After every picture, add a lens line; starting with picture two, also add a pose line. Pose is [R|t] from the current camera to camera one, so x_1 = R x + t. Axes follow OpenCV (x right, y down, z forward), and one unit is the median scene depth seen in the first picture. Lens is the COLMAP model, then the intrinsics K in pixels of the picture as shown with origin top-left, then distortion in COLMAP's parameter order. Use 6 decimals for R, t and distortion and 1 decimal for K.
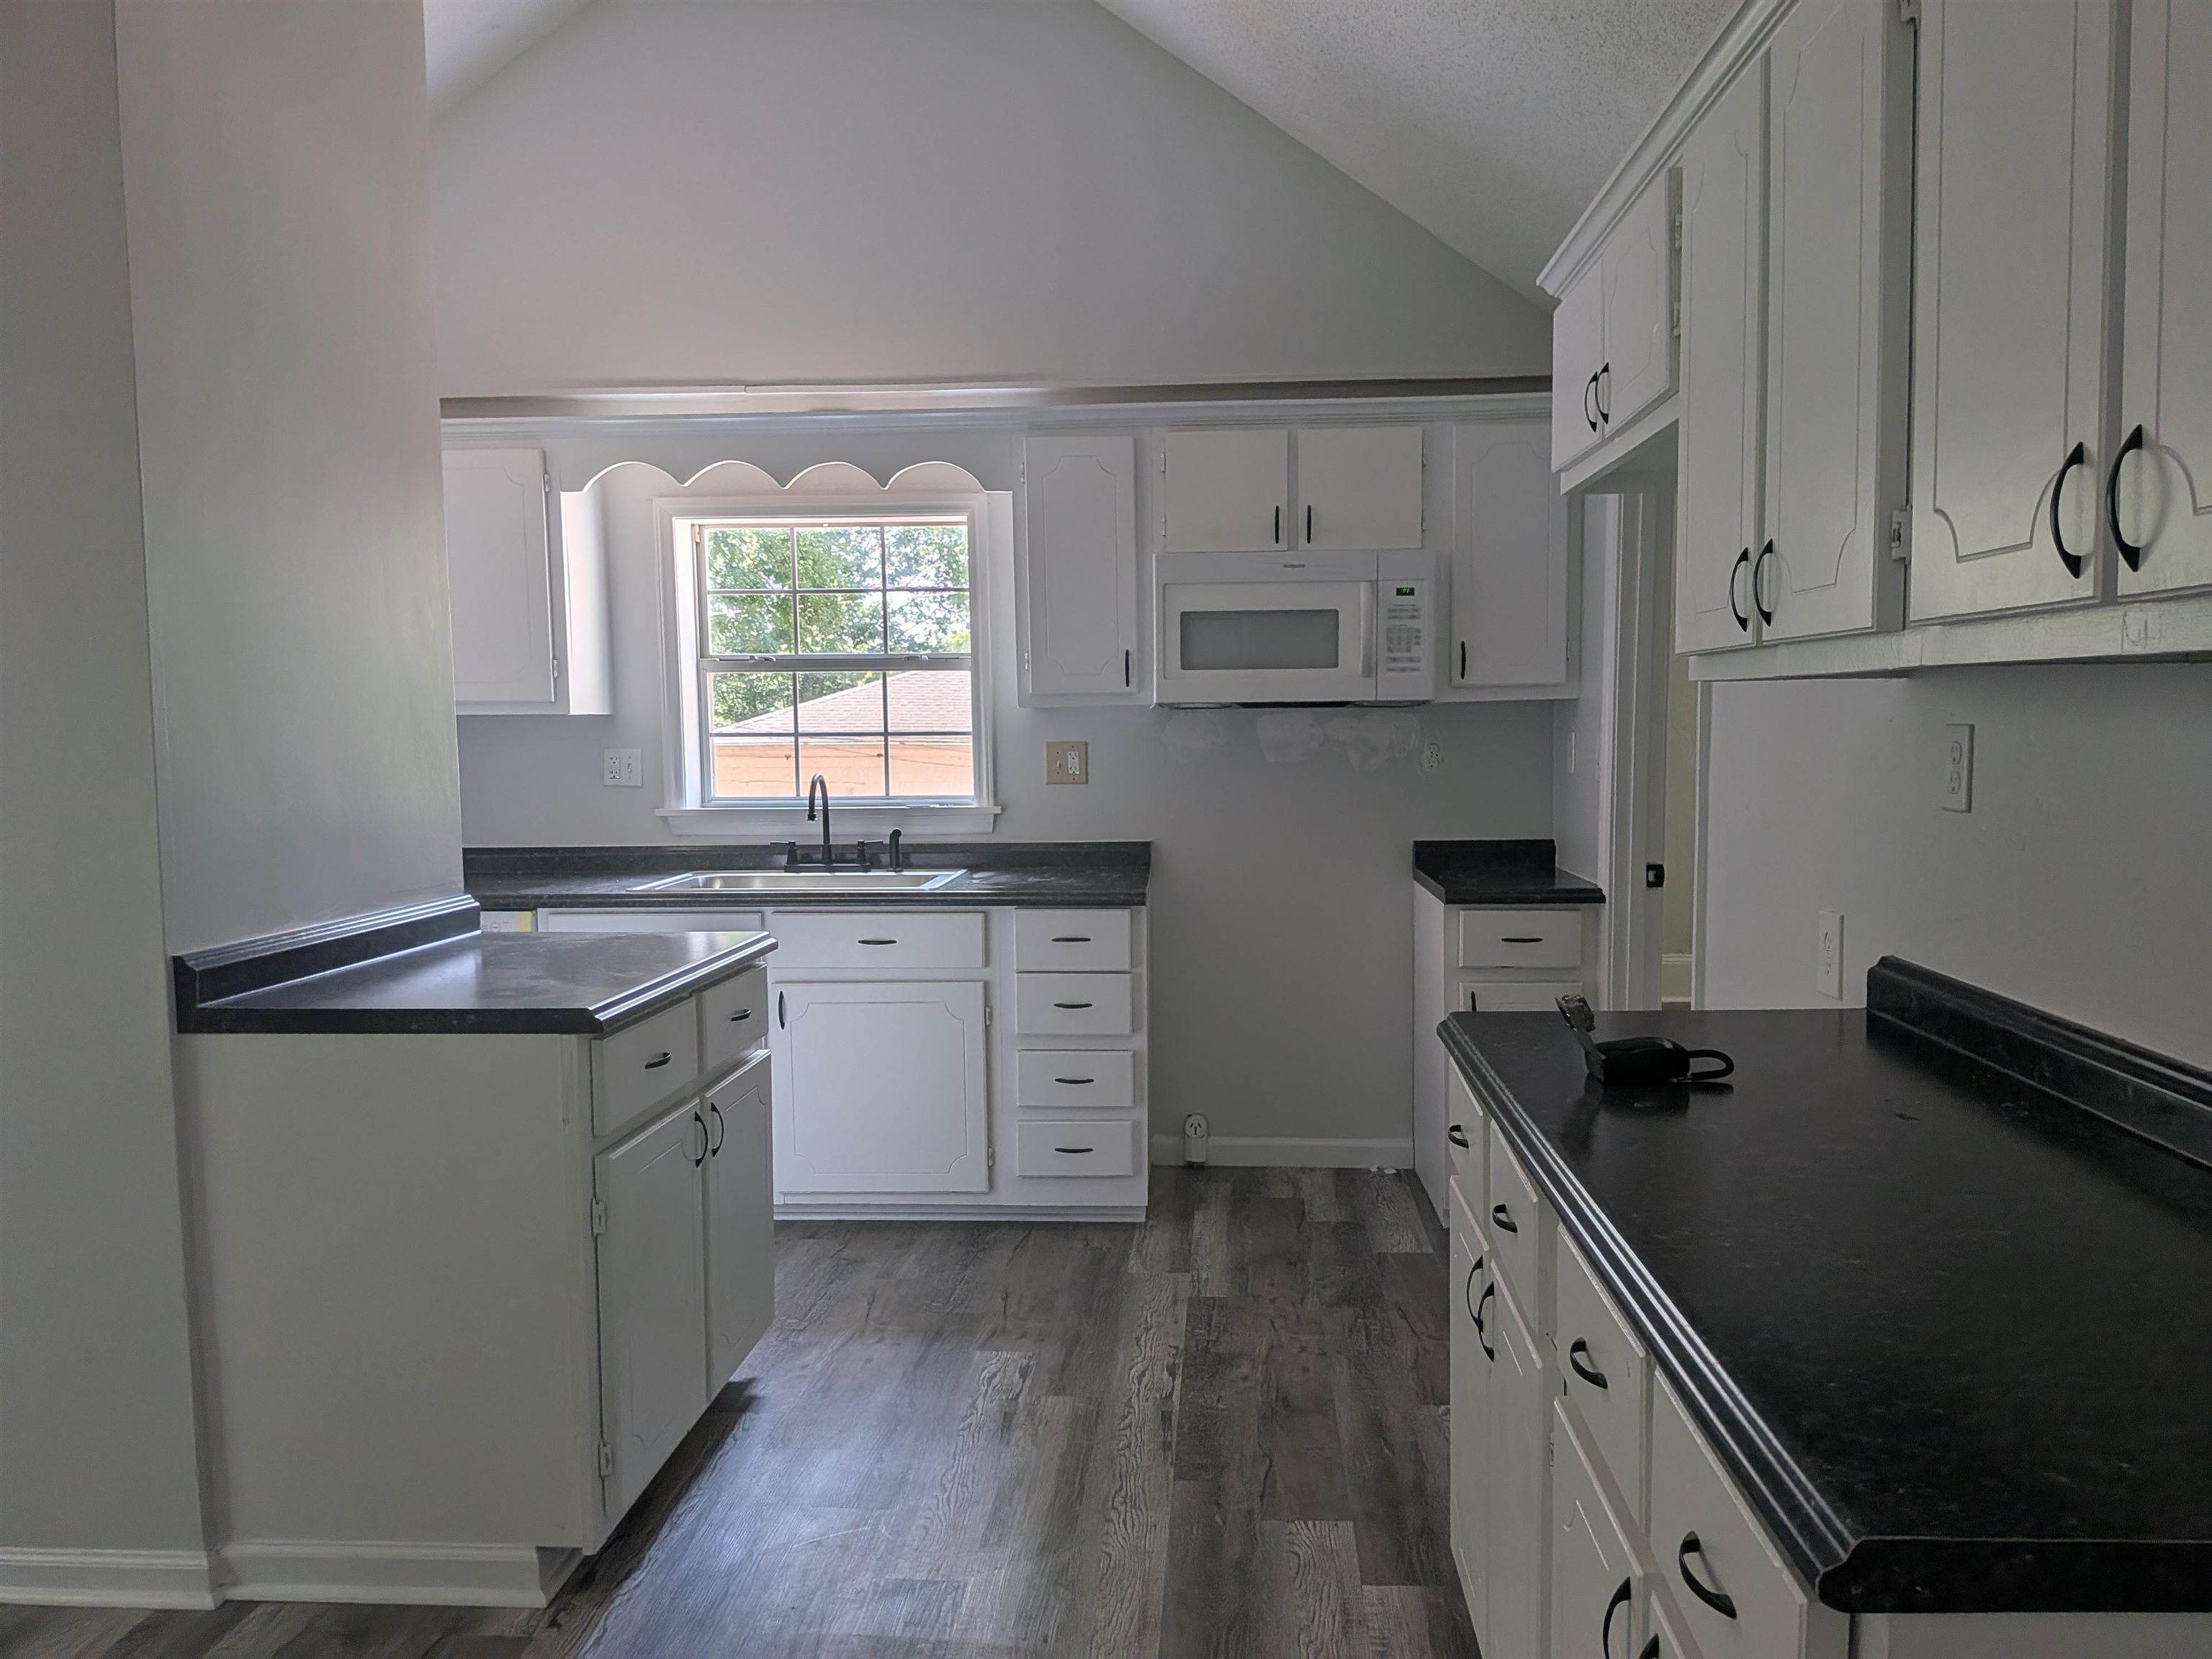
lens RADIAL K [[1599.4, 0, 1110.0], [0, 1599.4, 829.4], [0, 0, 1]] dist [0.001657, -0.020273]
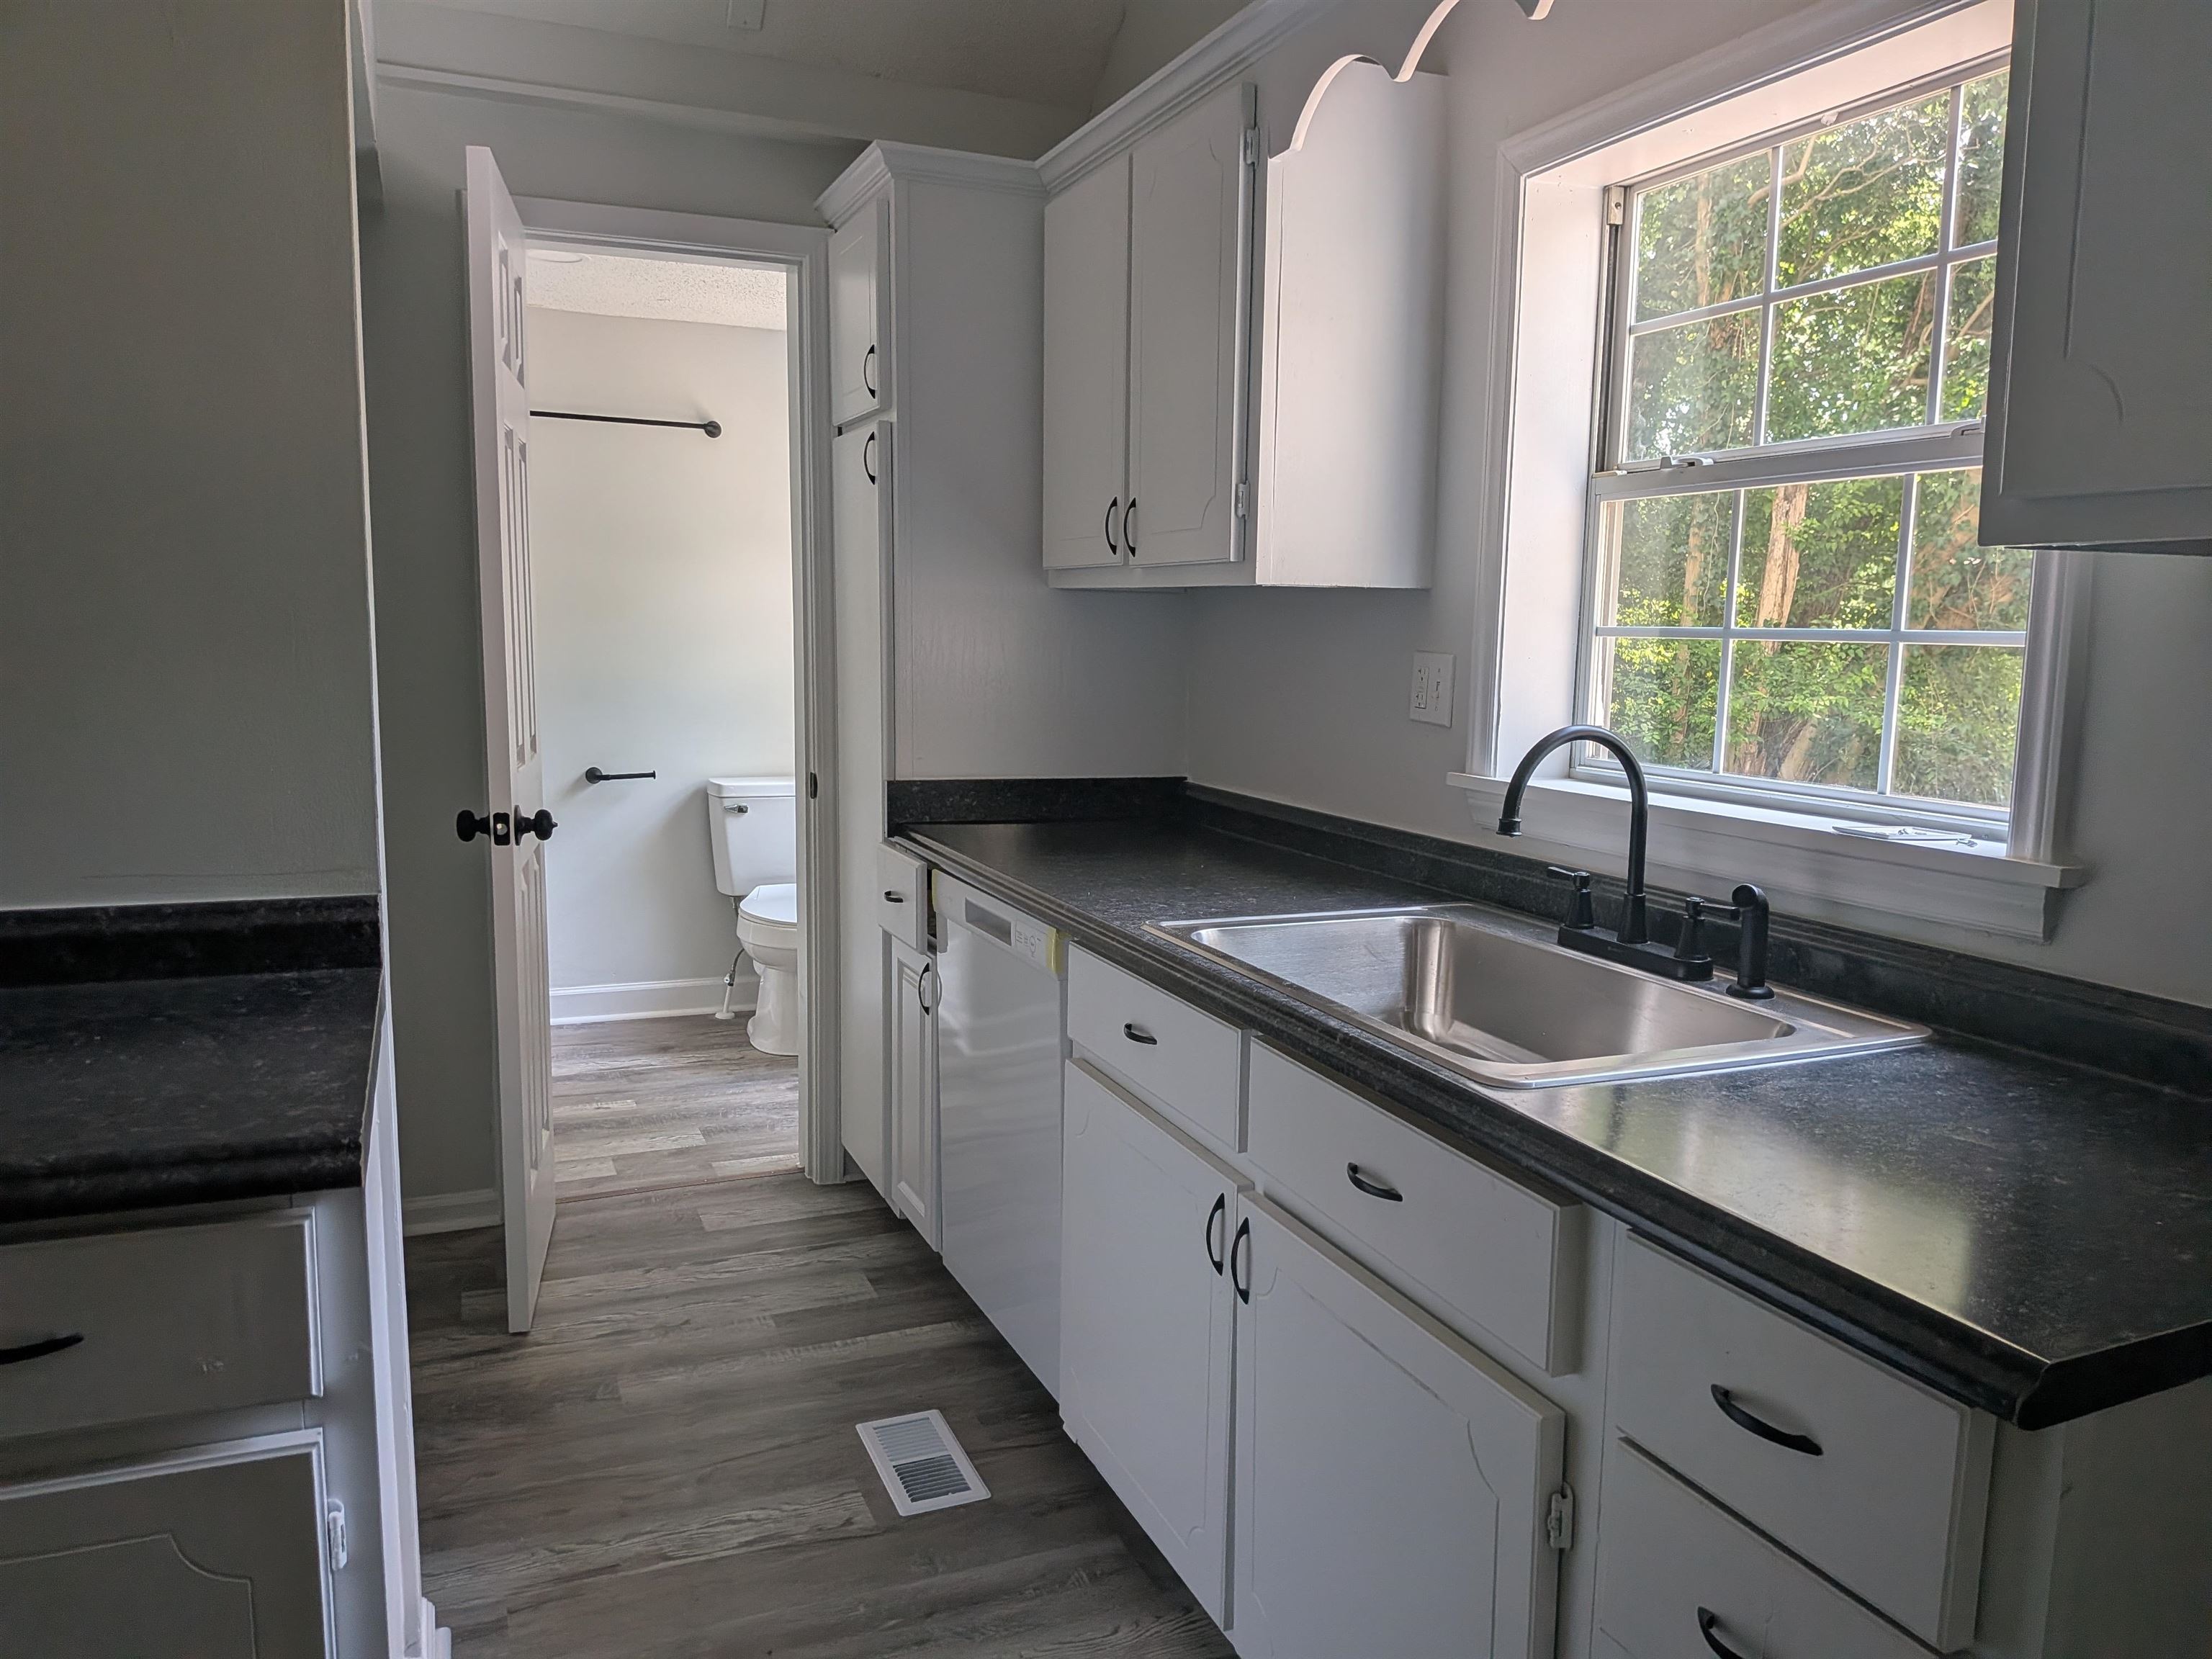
lens RADIAL K [[1599.4, 0, 1105.0], [0, 1599.4, 840.1], [0, 0, 1]] dist [0.001657, -0.020273]
pose [[0.456791, 0.132188, -0.879698, 0.121679], [-0.082884, 0.990920, 0.105863, -0.037059], [0.885704, 0.024556, 0.463600, 0.679020]]
